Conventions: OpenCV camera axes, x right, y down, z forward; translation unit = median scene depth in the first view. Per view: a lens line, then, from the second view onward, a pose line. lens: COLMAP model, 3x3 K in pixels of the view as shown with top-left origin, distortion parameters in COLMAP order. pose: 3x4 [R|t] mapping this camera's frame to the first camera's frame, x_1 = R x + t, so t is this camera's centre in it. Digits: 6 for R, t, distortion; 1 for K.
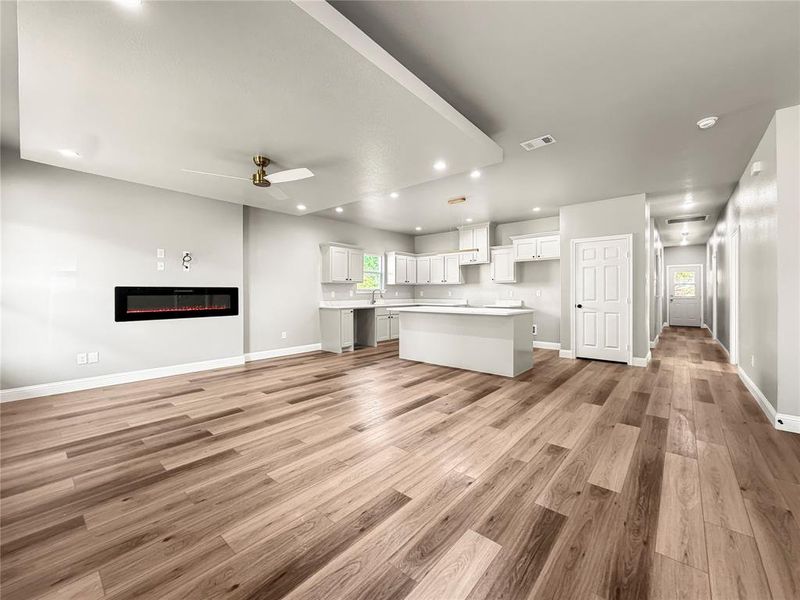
lens RADIAL K [[328.8, 0, 400.0], [0, 328.8, 300.0], [0, 0, 1]] dist [0.000206, -0.000036]
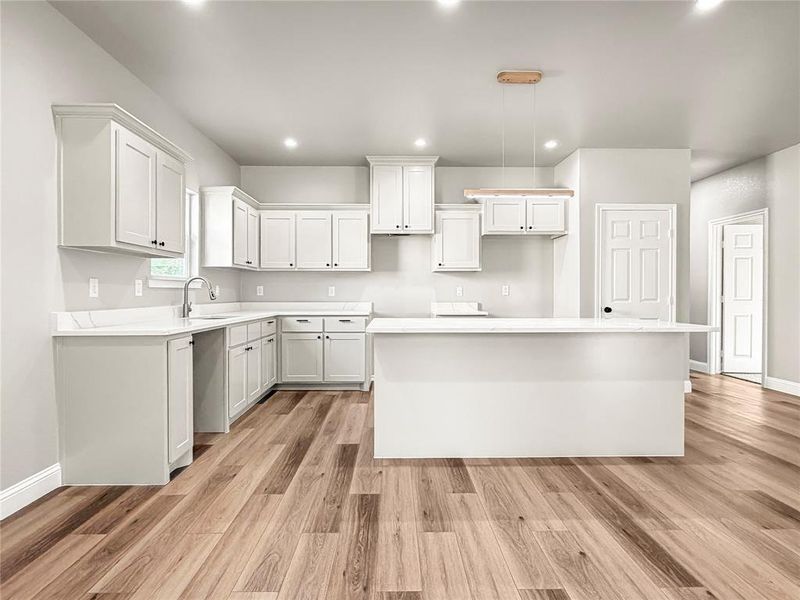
lens RADIAL K [[463.8, 0, 402.7], [0, 463.8, 289.1], [0, 0, 1]] dist [0.000873, -0.000062]
pose [[0.743786, 0.009225, 0.668354, -0.294866], [0.013204, 0.999507, -0.028491, -0.000970], [-0.668287, 0.030016, 0.743298, 0.517525]]
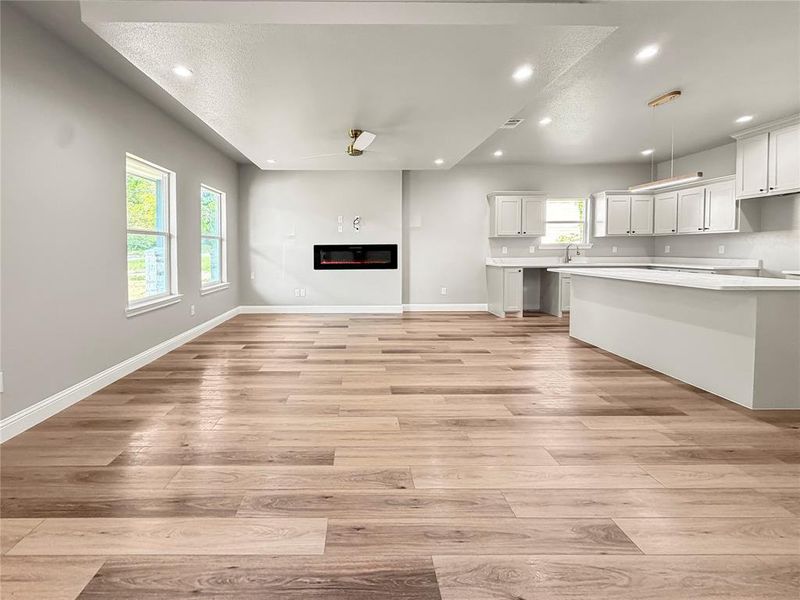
lens RADIAL K [[333.9, 0, 351.4], [0, 333.9, 261.1], [0, 0, 1]] dist [-0.000326, -0.000363]
pose [[0.646362, 0.024713, -0.762630, 0.224739], [-0.012926, 0.999687, 0.021439, -0.002392], [0.762921, -0.004000, 0.646479, 0.117169]]
